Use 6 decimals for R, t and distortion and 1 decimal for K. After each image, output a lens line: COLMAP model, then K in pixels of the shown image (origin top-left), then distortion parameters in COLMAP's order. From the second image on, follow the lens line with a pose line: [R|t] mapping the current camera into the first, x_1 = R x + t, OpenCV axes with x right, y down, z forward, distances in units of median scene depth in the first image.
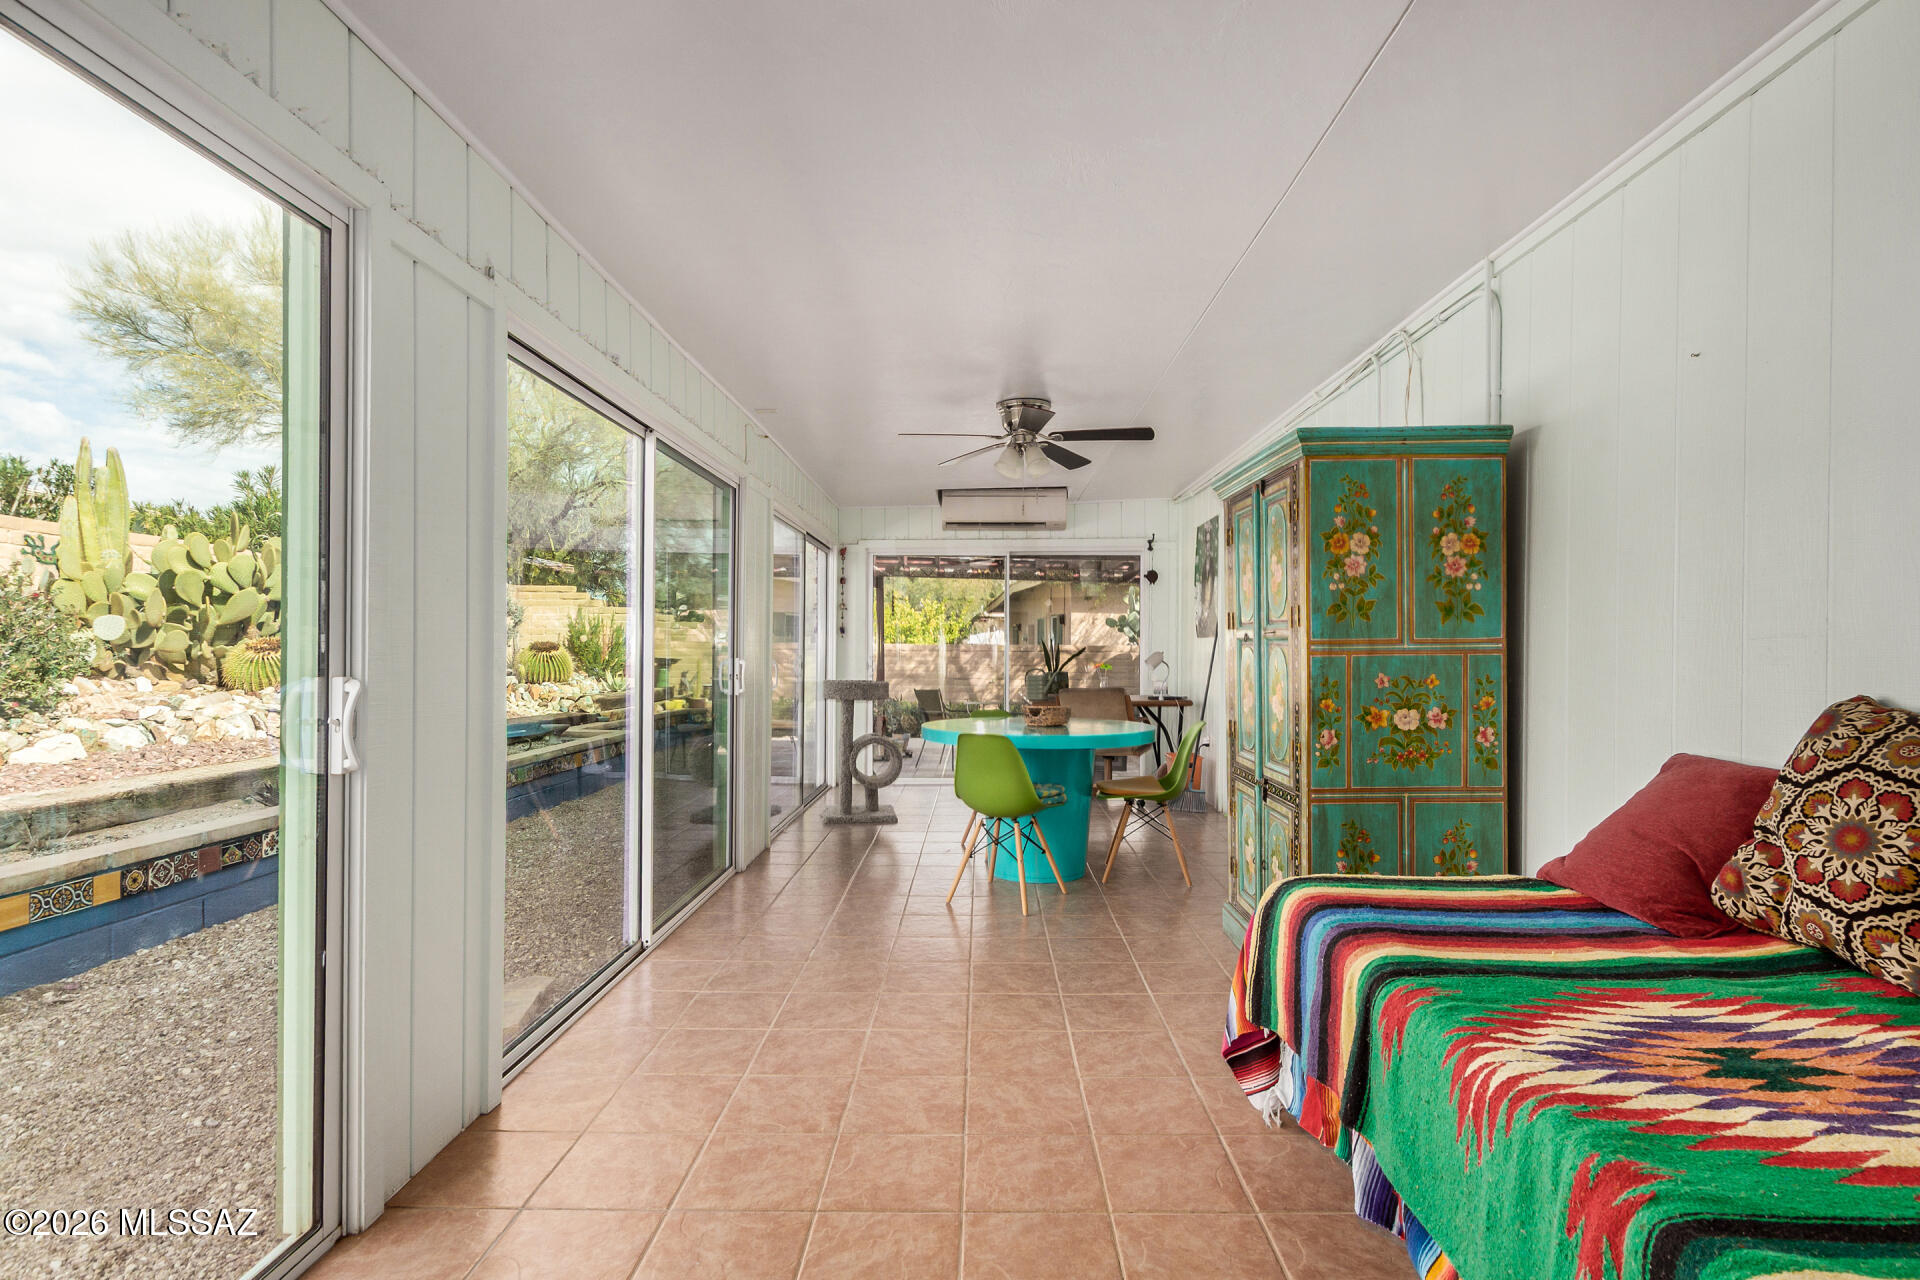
lens RADIAL K [[912.9, 0, 976.8], [0, 912.9, 646.1], [0, 0, 1]] dist [0.009584, -0.001130]
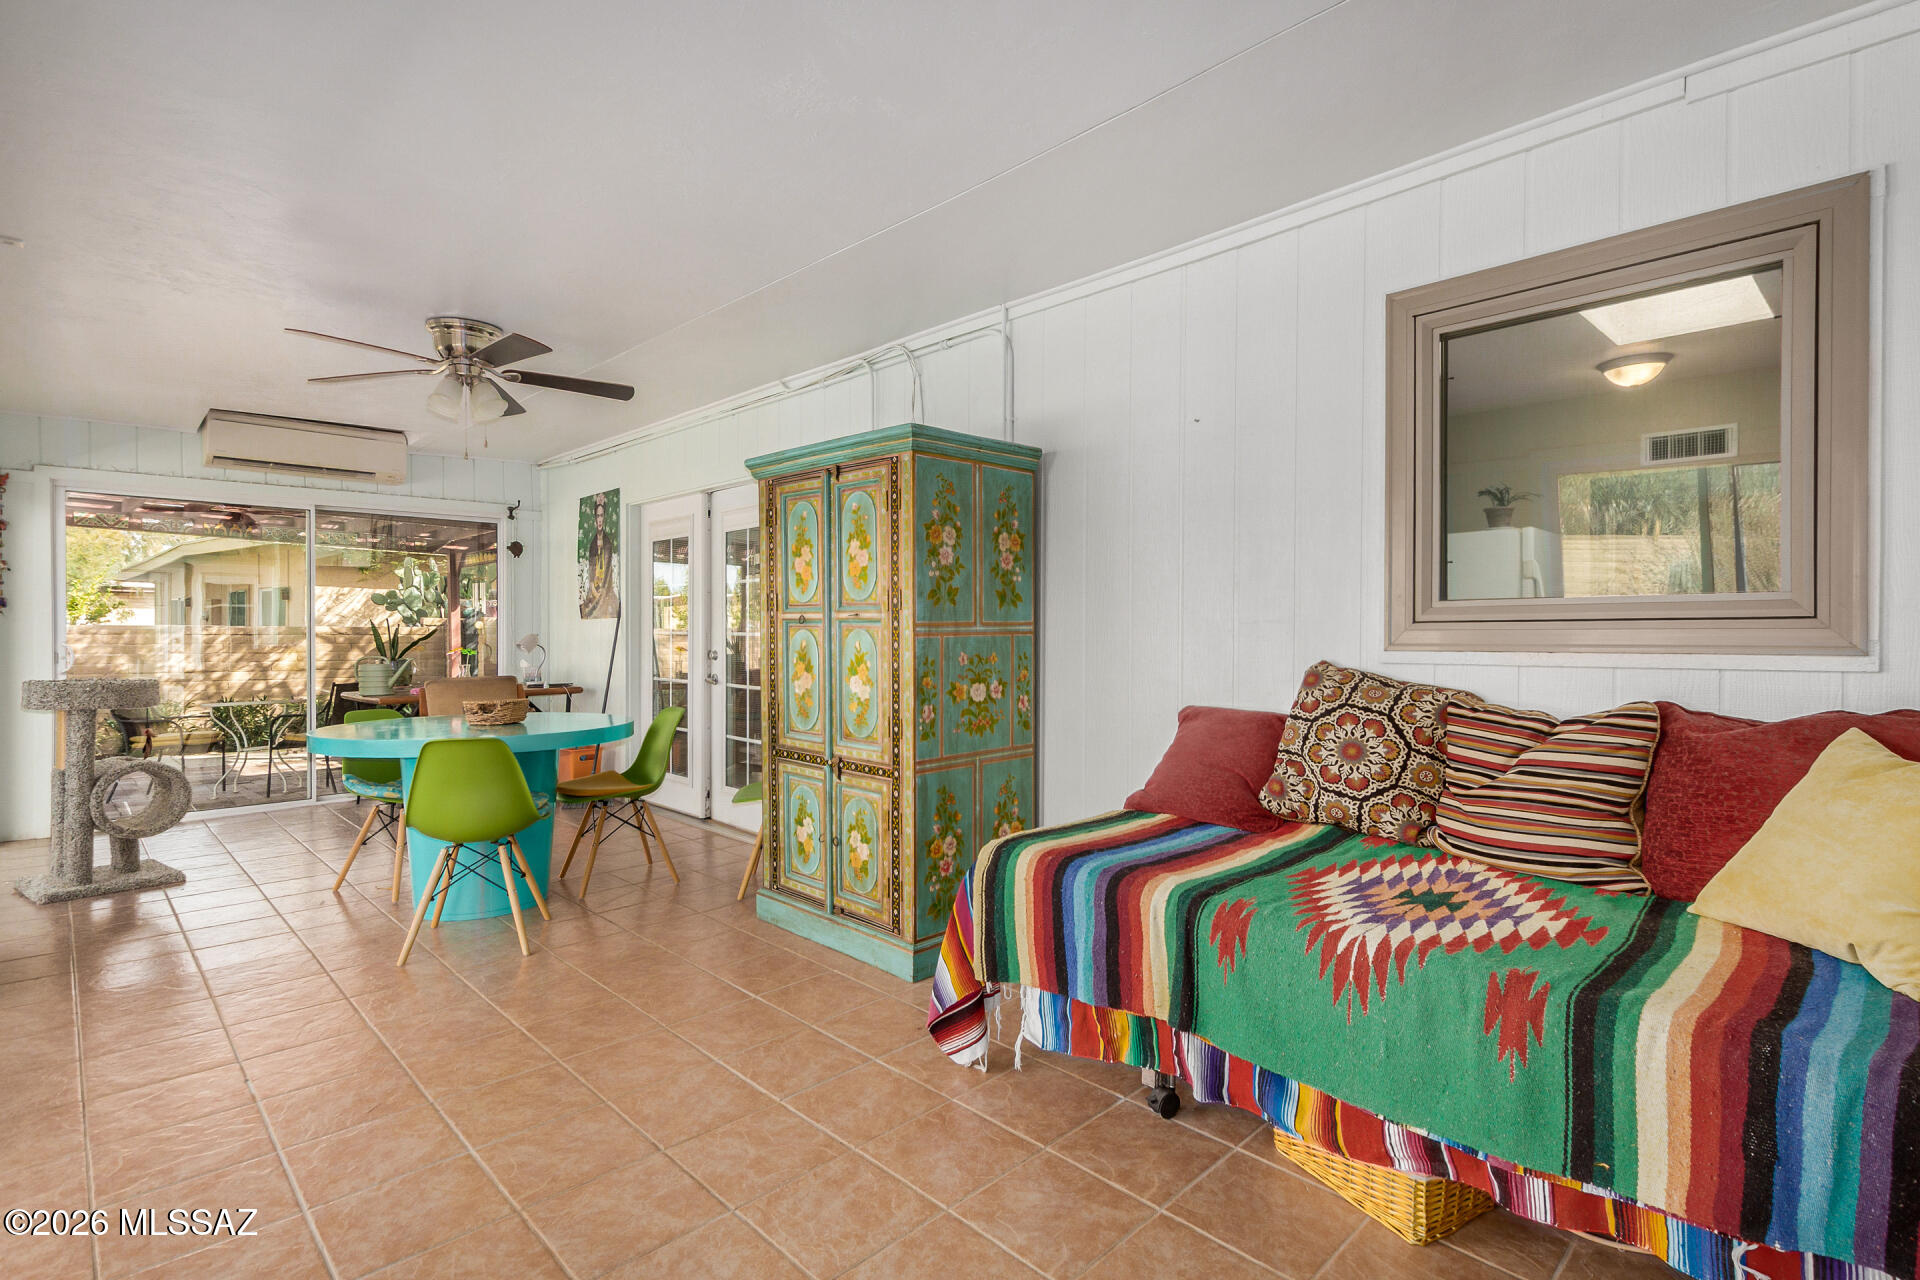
lens RADIAL K [[912.9, 0, 963.7], [0, 912.9, 633.5], [0, 0, 1]] dist [0.009584, -0.001130]
pose [[0.712357, -0.002714, 0.701812, -0.385163], [-0.001392, 0.999985, 0.005280, 0.000665], [-0.701816, -0.004738, 0.712343, 0.219082]]
